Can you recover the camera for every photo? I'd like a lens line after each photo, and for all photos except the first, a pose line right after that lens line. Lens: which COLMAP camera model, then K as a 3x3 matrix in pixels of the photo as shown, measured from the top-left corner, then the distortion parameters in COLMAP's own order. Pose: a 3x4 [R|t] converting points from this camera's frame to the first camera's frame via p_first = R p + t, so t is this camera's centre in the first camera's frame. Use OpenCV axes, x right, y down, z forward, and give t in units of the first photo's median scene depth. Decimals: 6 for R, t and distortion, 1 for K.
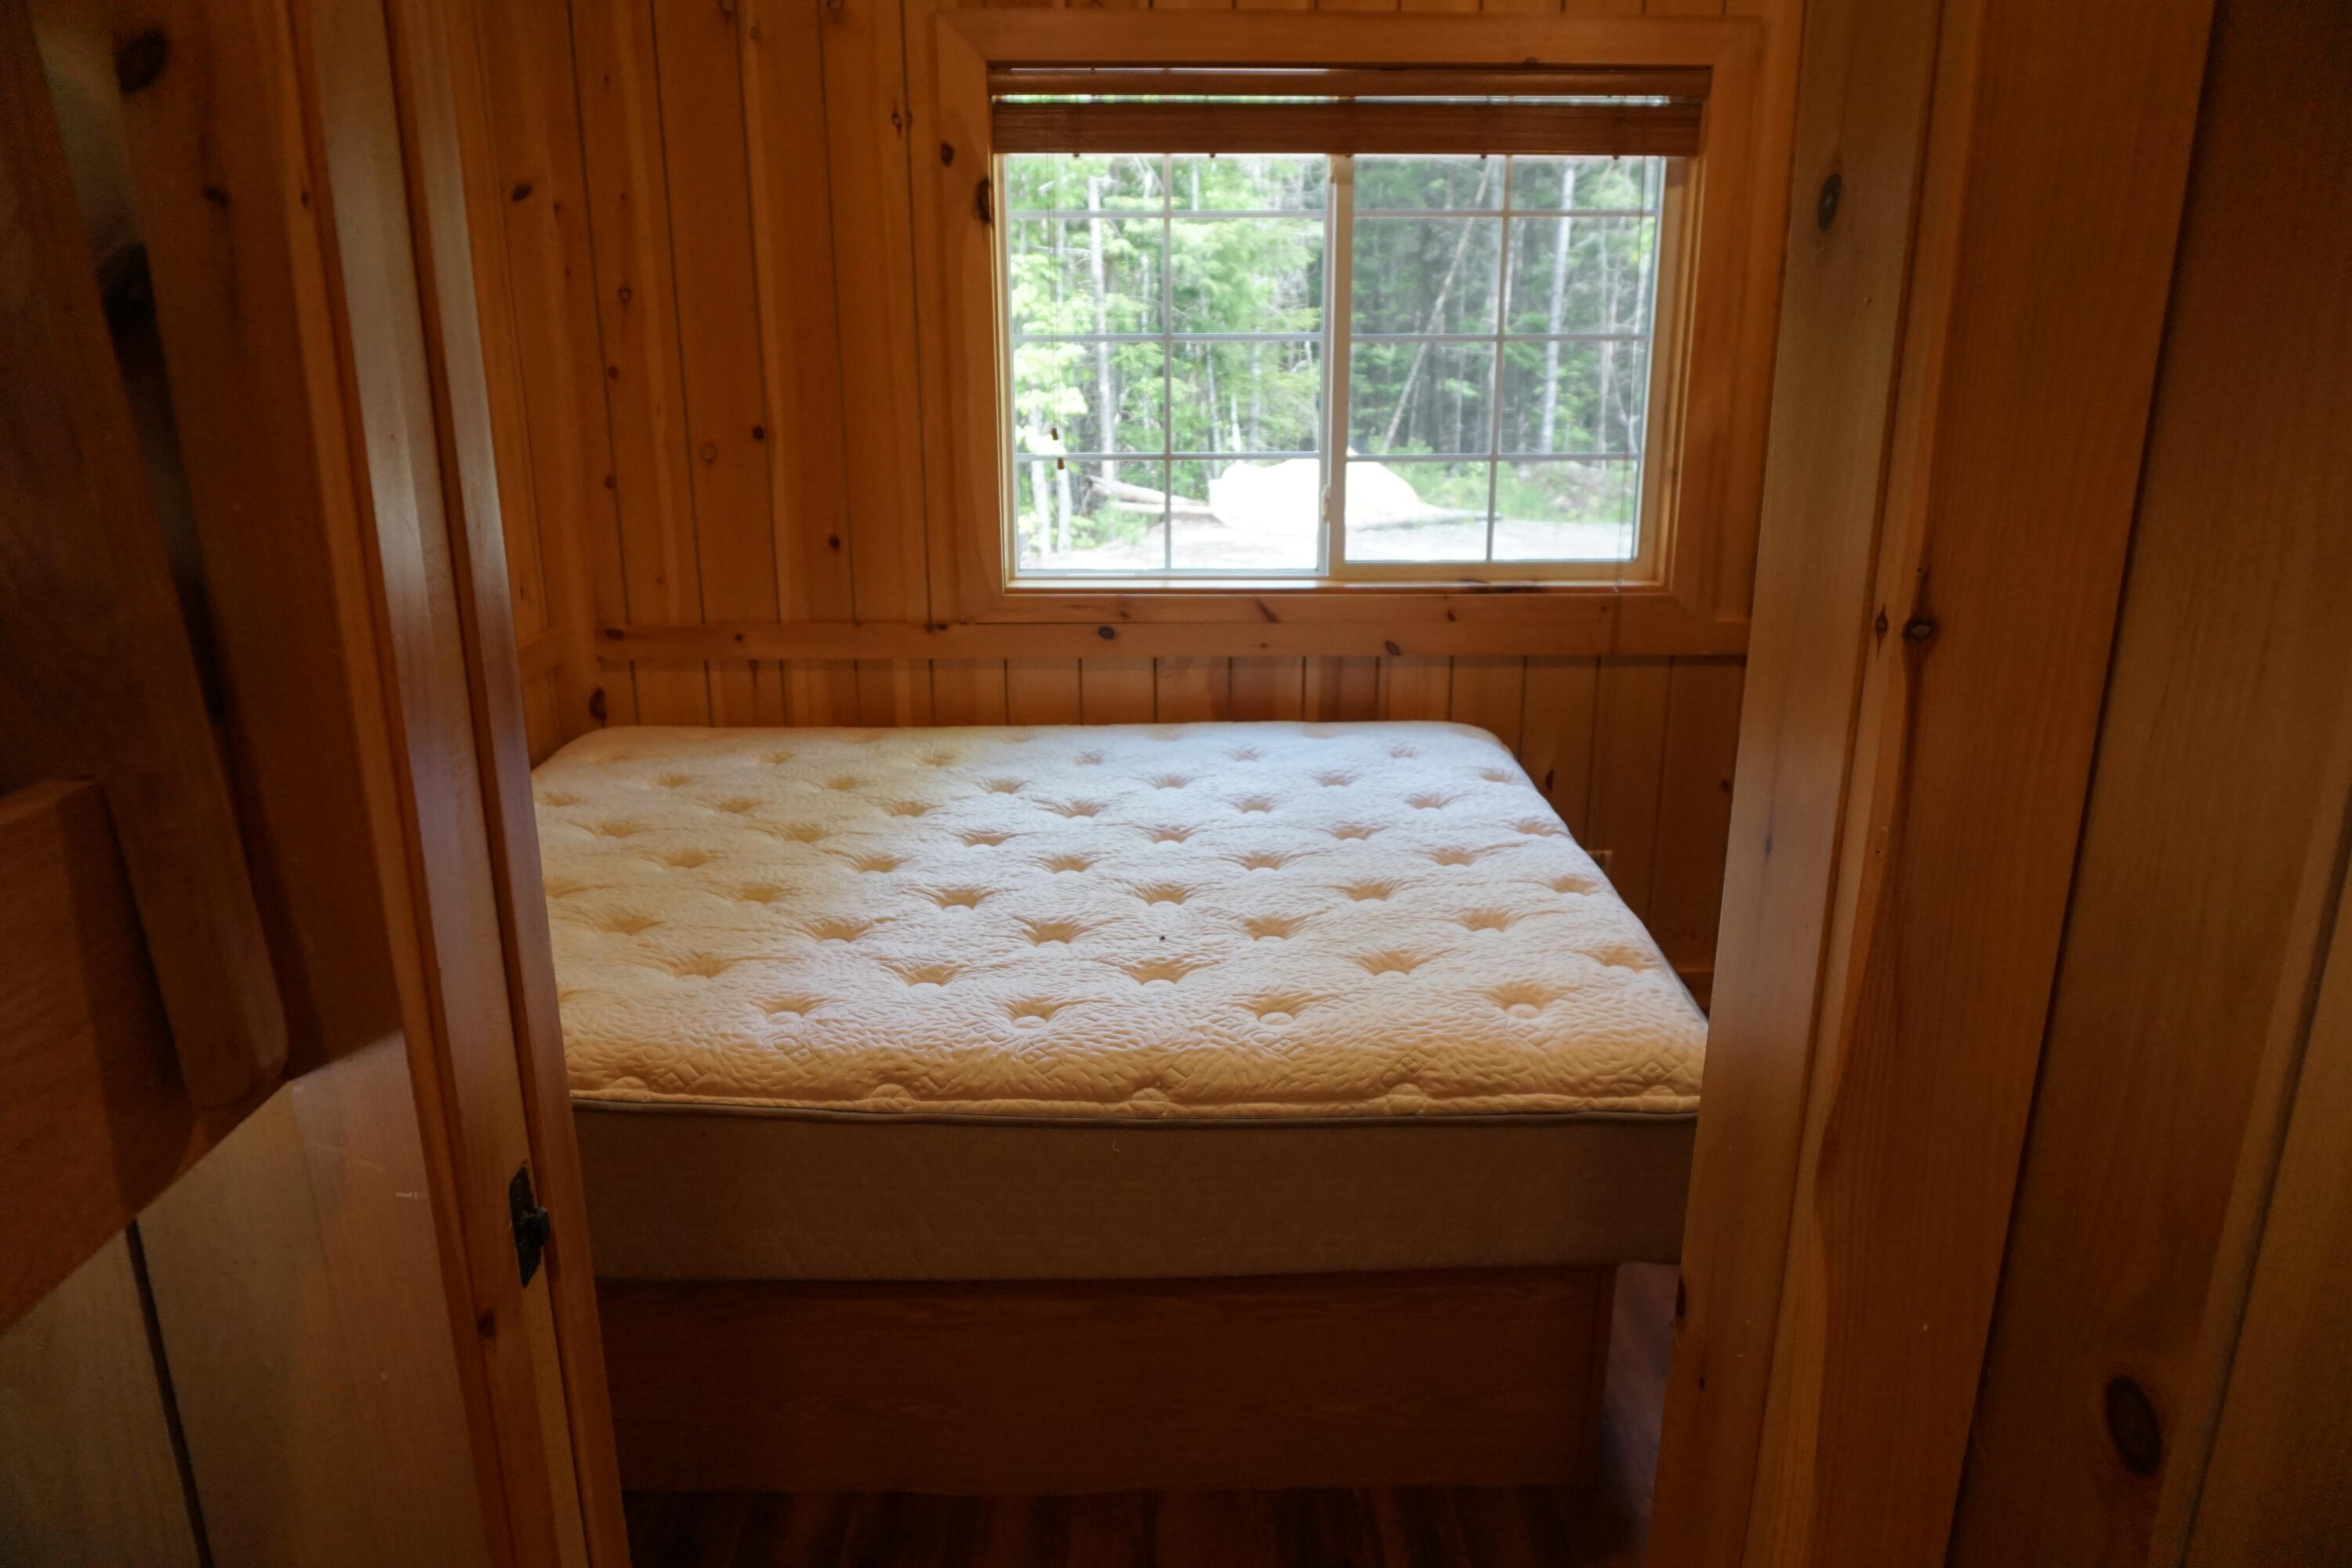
lens RADIAL K [[1576.6, 0, 1176.4], [0, 1576.6, 782.6], [0, 0, 1]] dist [-0.060612, 0.033405]
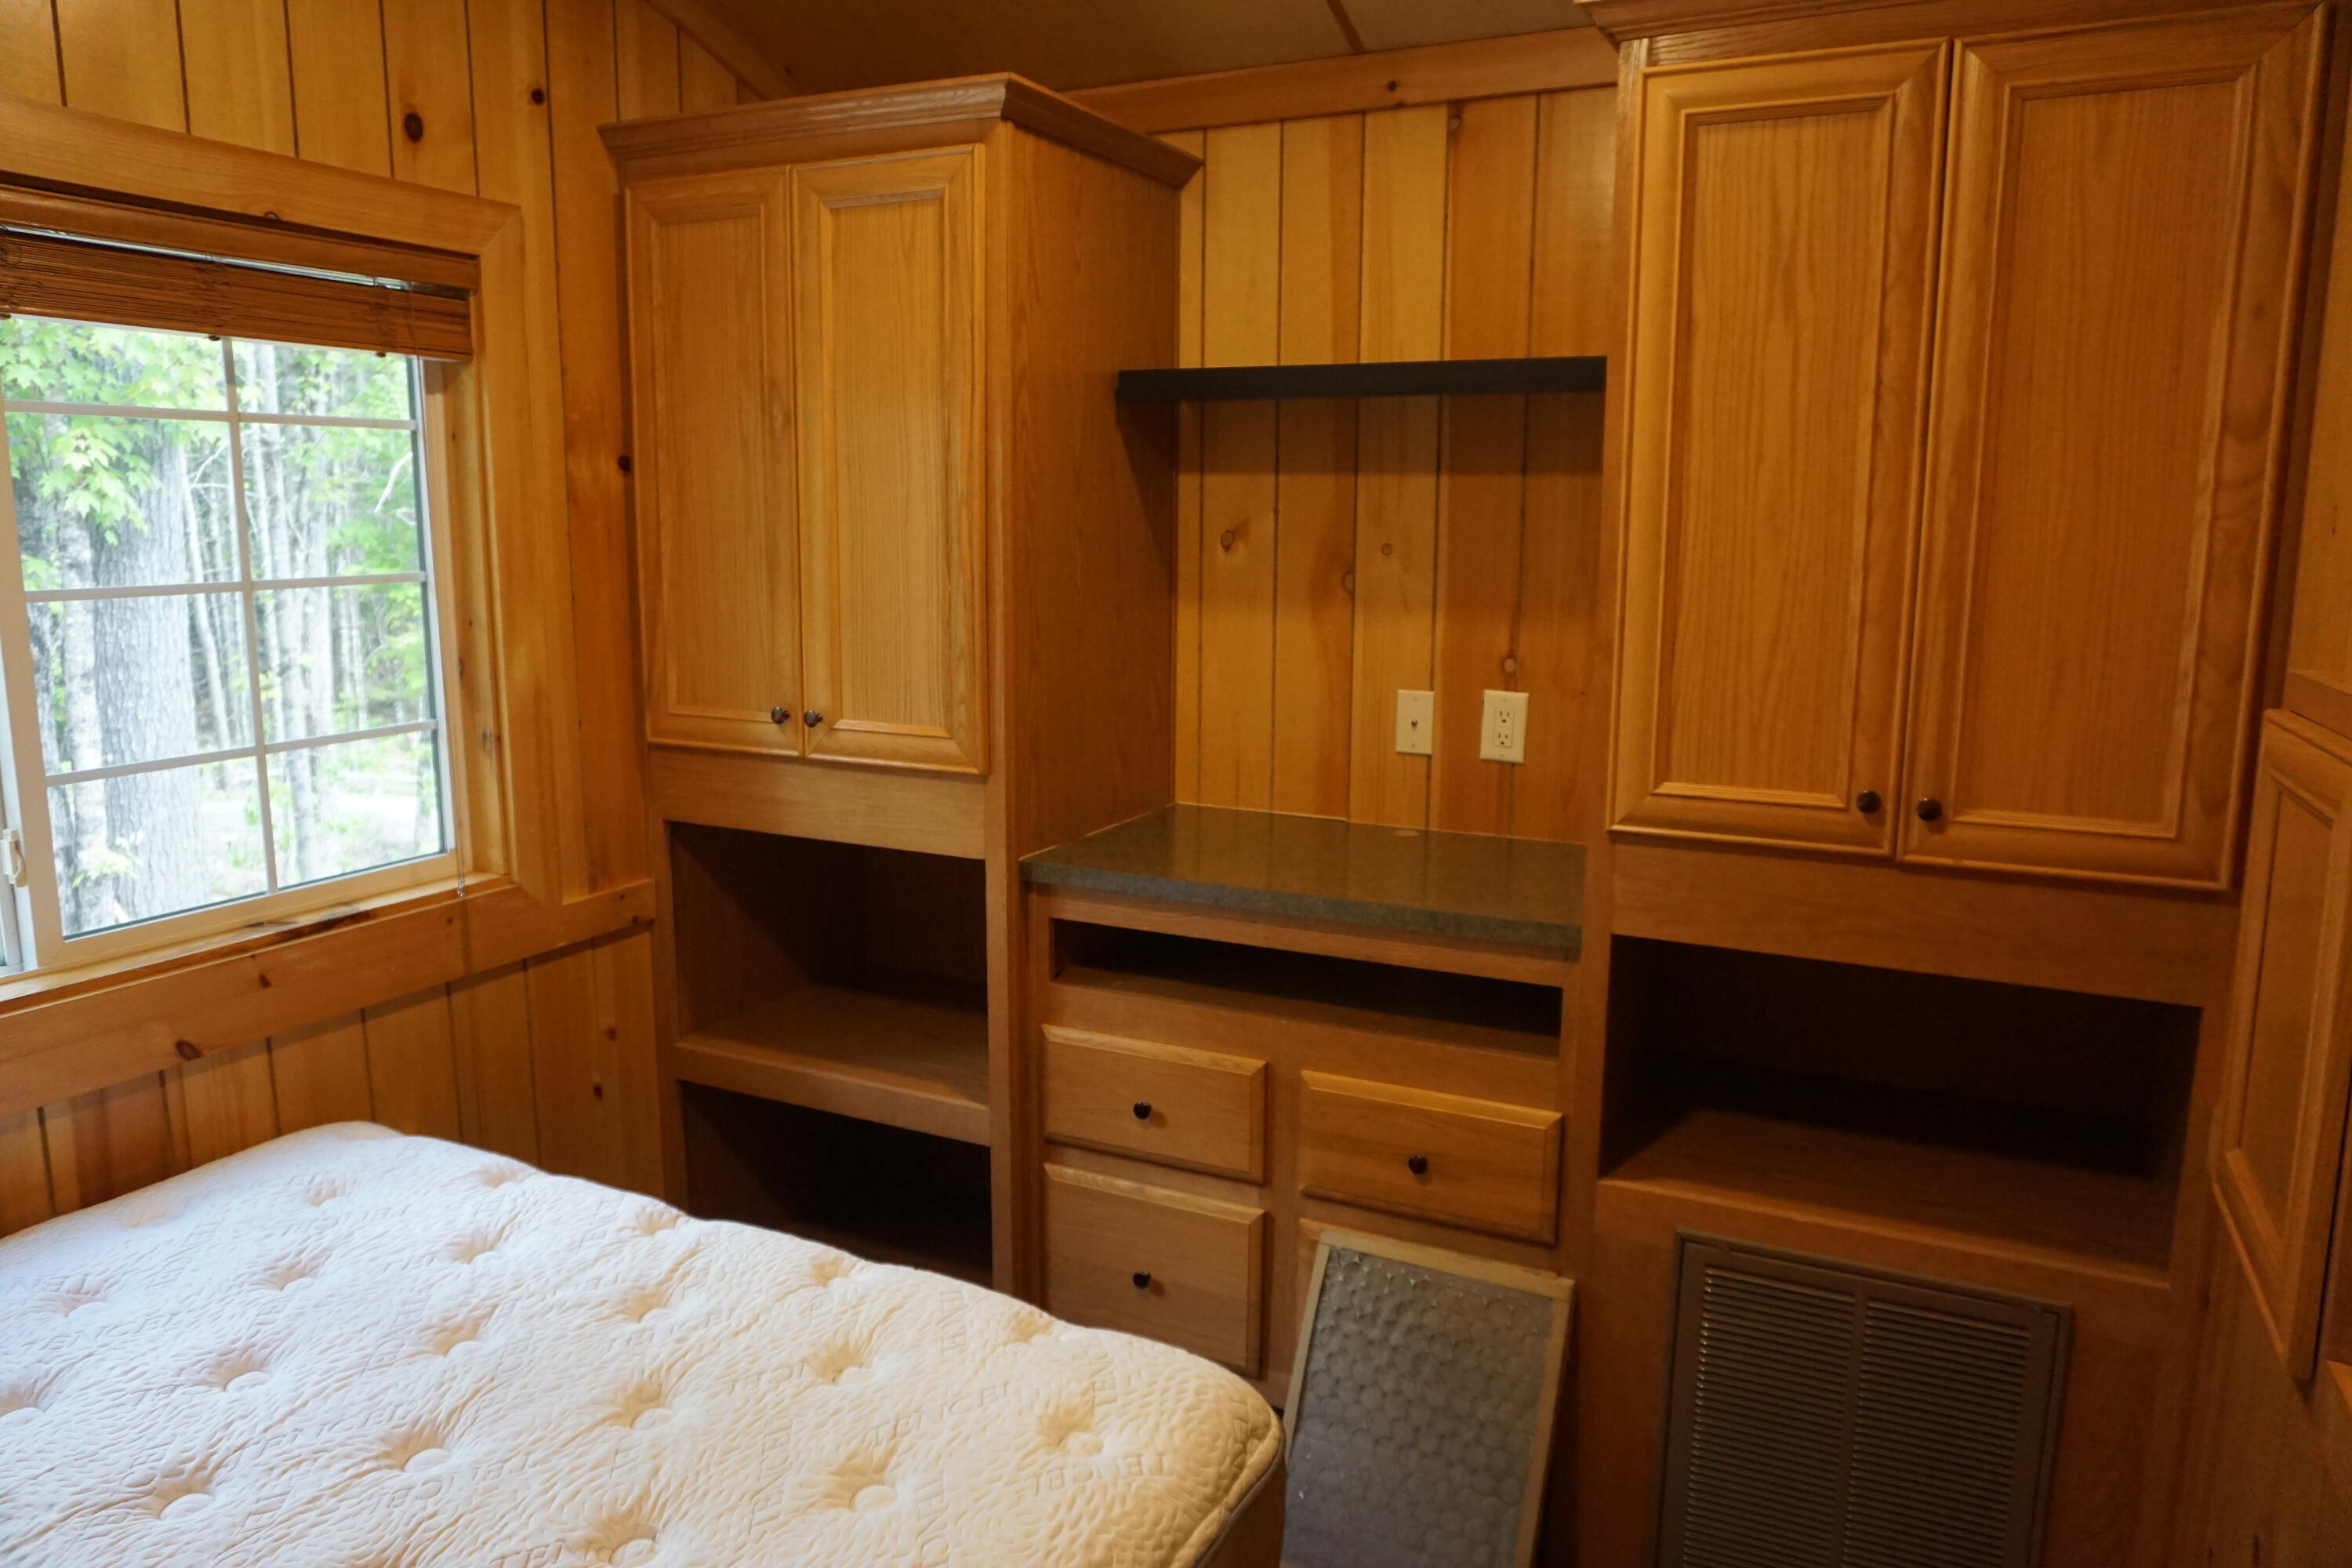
lens RADIAL K [[1576.6, 0, 1178.0], [0, 1576.6, 771.5], [0, 0, 1]] dist [-0.060612, 0.033405]
pose [[0.449385, -0.138425, 0.882548, -0.247445], [0.255381, 0.966600, 0.021571, -0.113459], [-0.856057, 0.215692, 0.469726, 0.337948]]
